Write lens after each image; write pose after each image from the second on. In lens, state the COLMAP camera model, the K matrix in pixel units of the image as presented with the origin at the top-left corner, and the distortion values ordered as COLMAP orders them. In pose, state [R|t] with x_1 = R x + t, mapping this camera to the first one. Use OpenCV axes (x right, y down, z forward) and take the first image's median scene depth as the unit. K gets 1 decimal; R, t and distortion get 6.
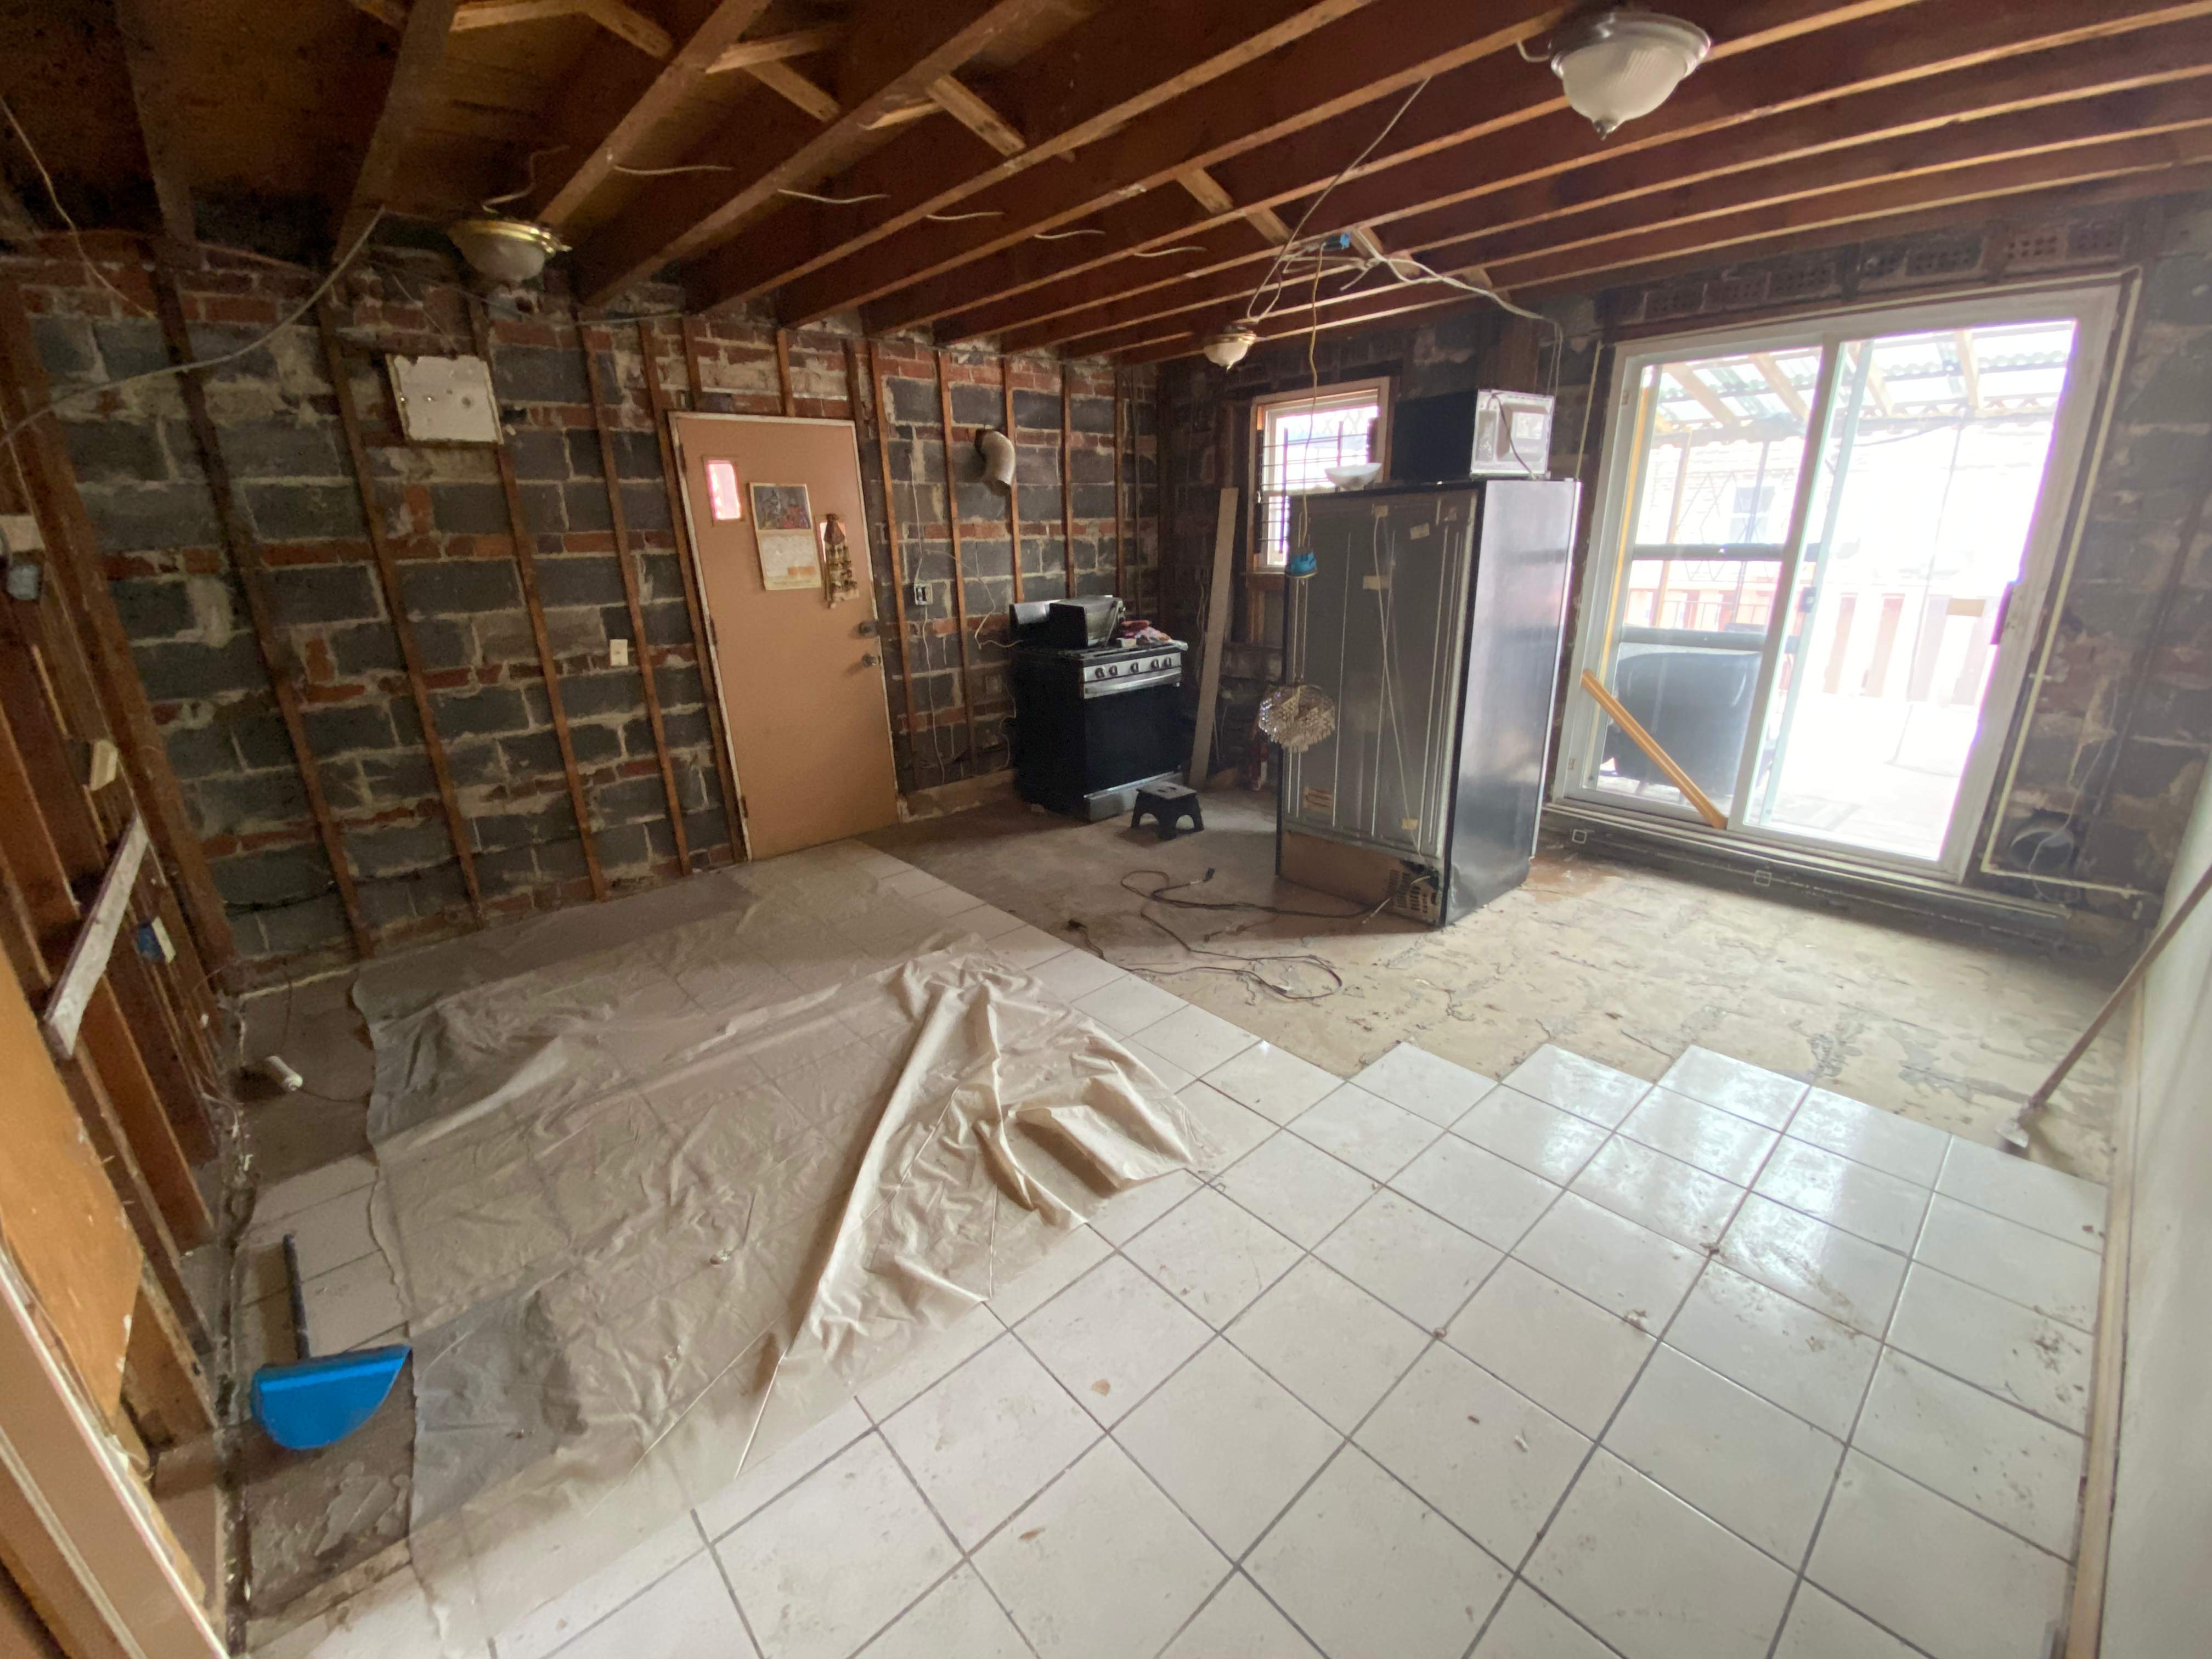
lens RADIAL K [[902.2, 0, 1106.4], [0, 902.2, 830.9], [0, 0, 1]] dist [-0.004669, -0.001957]
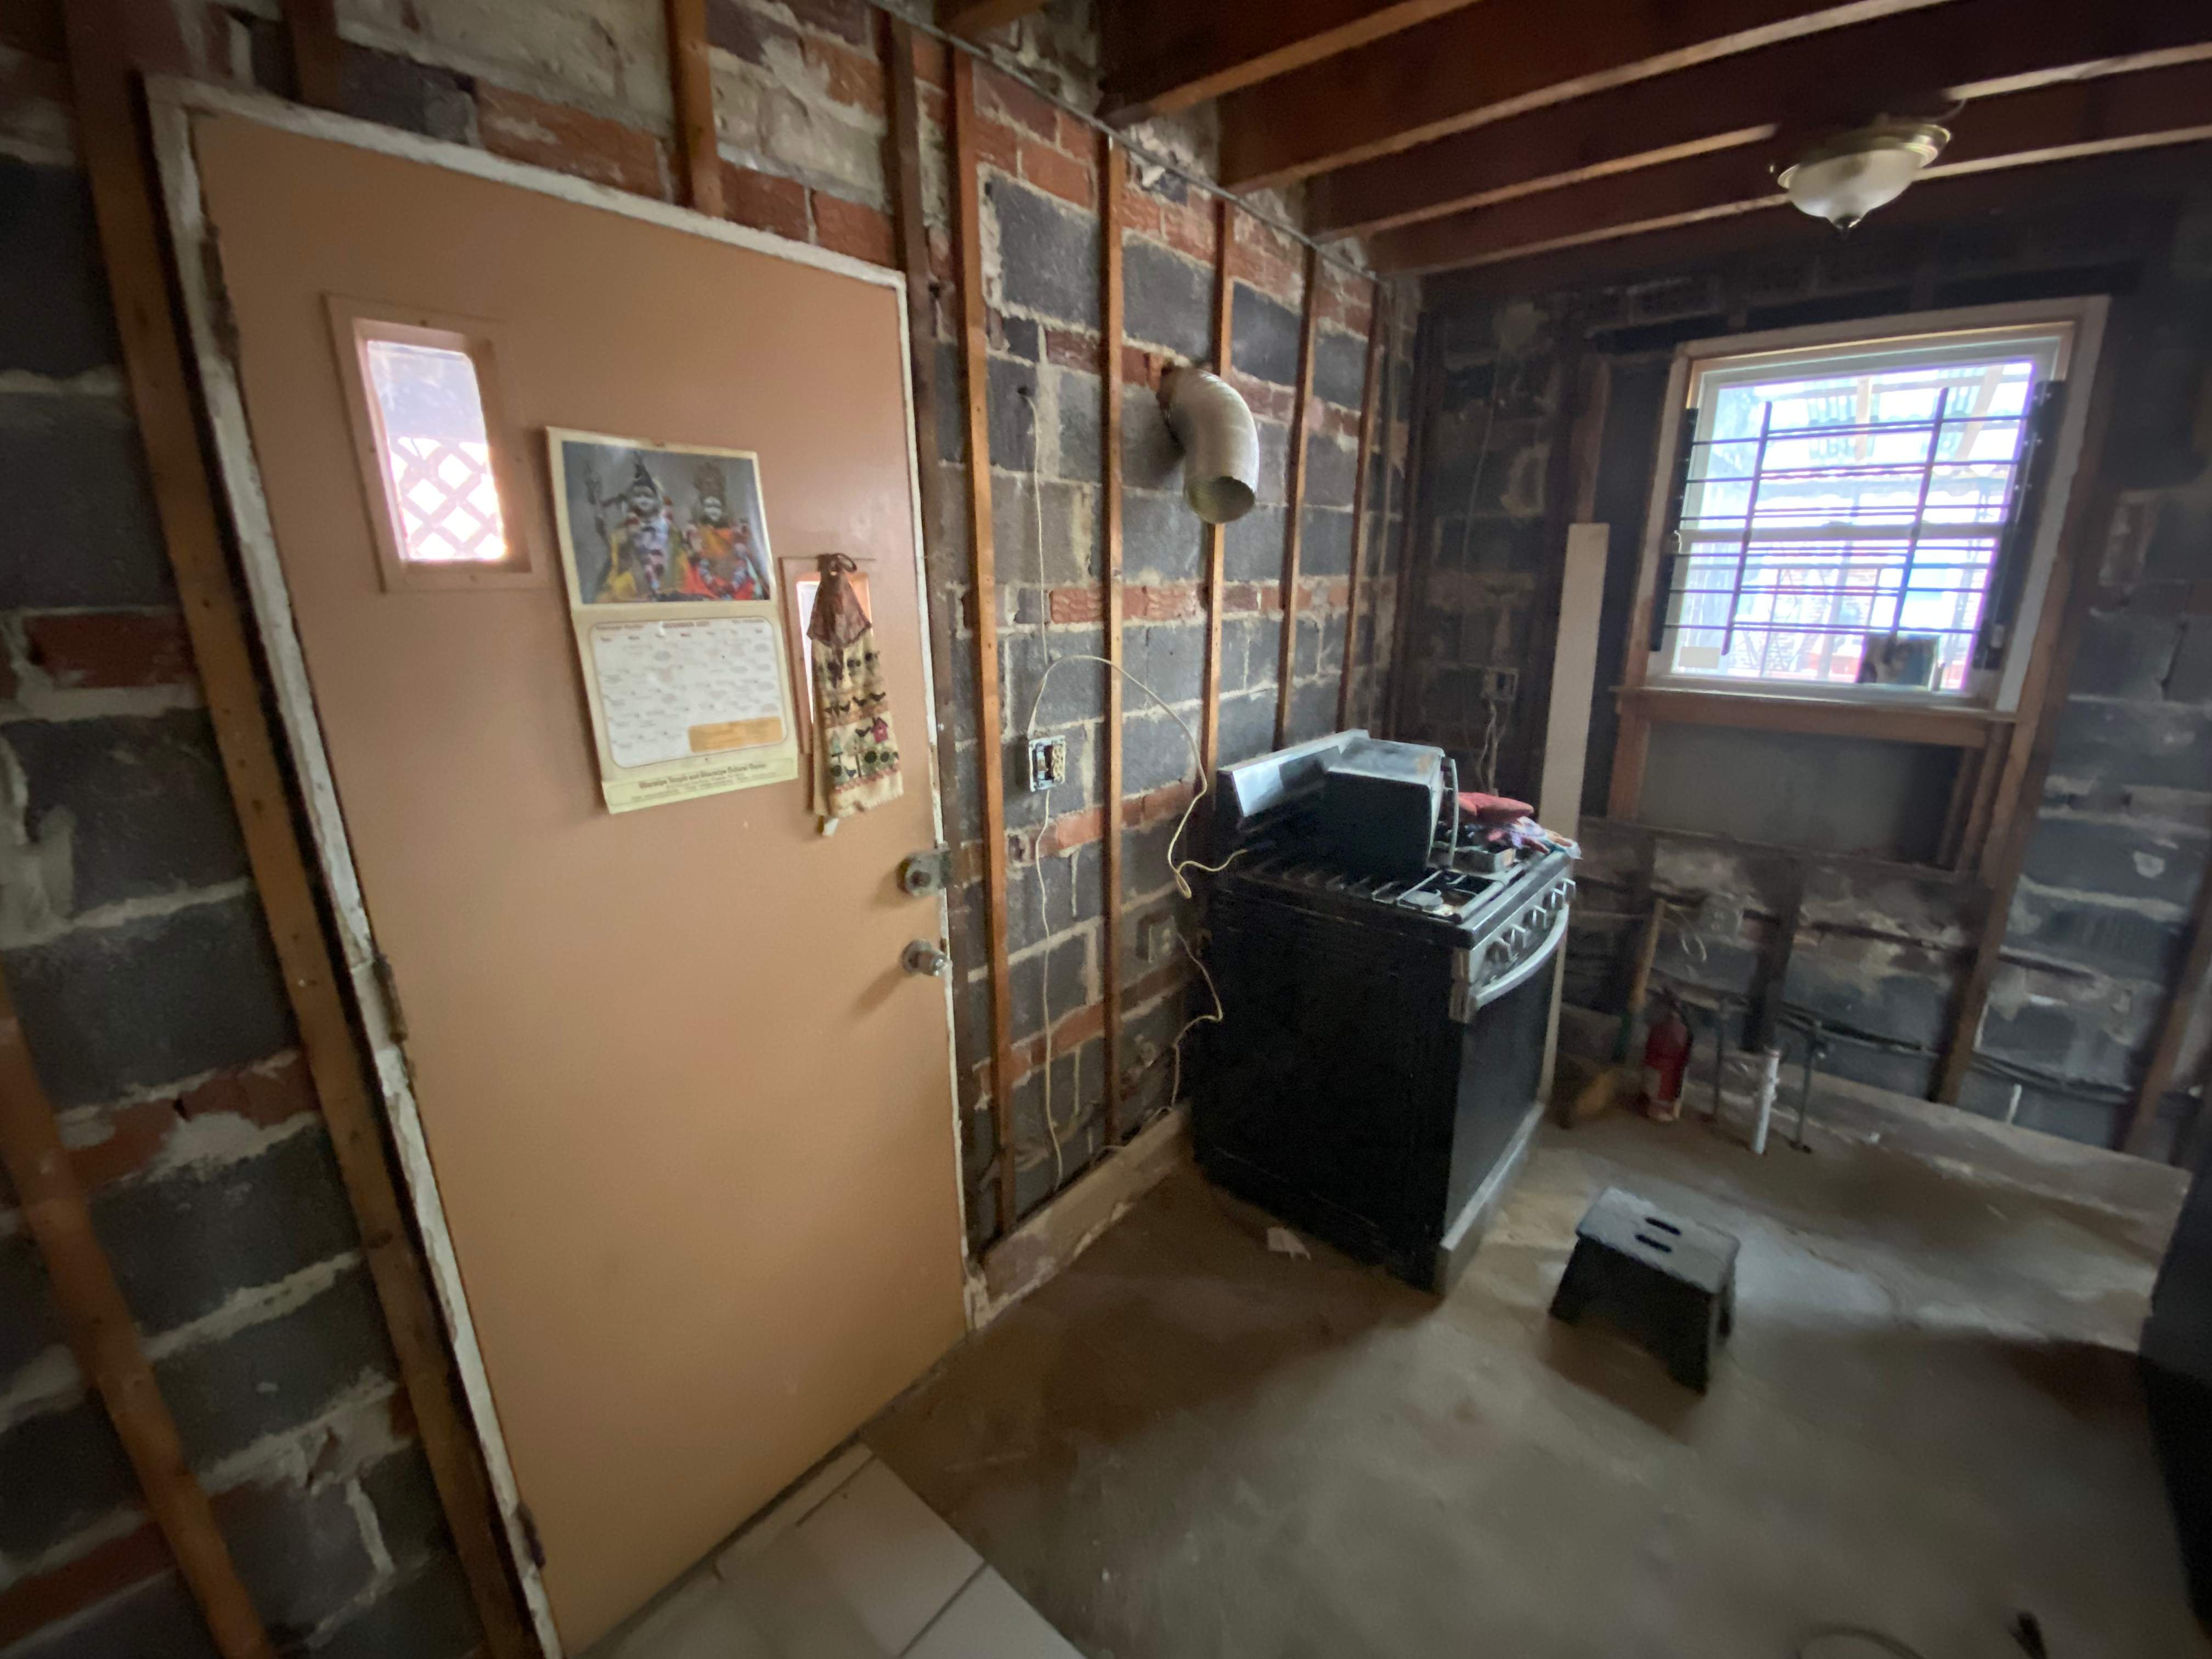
lens RADIAL K [[902.2, 0, 1112.2], [0, 902.2, 824.5], [0, 0, 1]] dist [-0.004669, -0.001957]
pose [[0.990067, -0.014233, 0.139871, -0.235649], [0.021723, 0.998402, -0.052166, -0.220510], [-0.138905, 0.054686, 0.988795, 0.628894]]
